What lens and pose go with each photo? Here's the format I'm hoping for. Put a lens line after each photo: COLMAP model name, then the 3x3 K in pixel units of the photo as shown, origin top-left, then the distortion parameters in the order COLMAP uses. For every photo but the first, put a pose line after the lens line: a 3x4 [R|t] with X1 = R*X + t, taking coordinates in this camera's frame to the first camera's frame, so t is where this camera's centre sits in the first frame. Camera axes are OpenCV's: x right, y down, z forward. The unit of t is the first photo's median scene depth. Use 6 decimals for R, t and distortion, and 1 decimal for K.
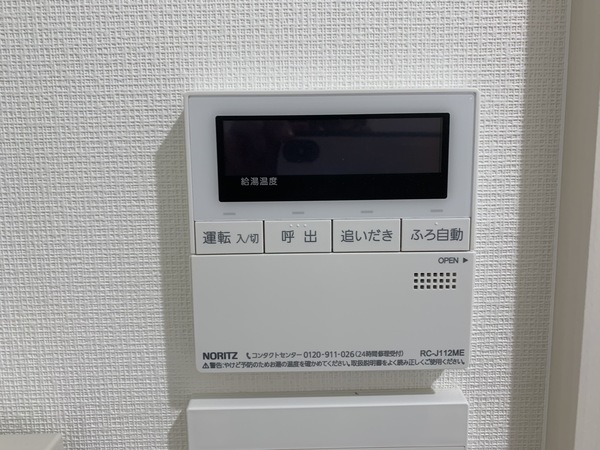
lens RADIAL K [[451.5, 0, 300.8], [0, 451.5, 222.4], [0, 0, 1]] dist [-0.033925, 0.015404]
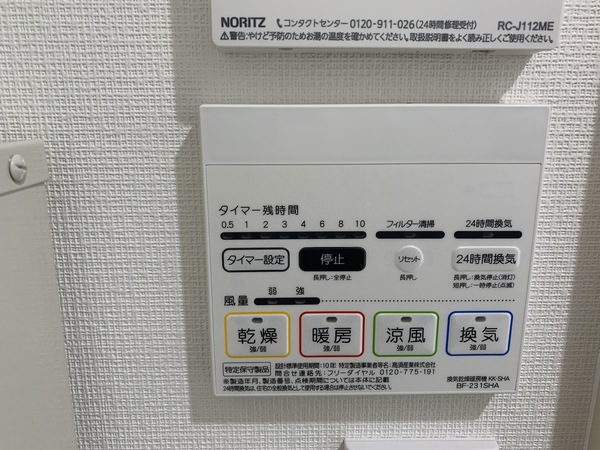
lens RADIAL K [[451.5, 0, 300.0], [0, 451.5, 227.1], [0, 0, 1]] dist [-0.033925, 0.015404]
pose [[0.999880, 0.013766, 0.007102, -0.081067], [-0.014433, 0.994427, 0.104437, 0.564487], [-0.005624, -0.104527, 0.994506, 0.187895]]
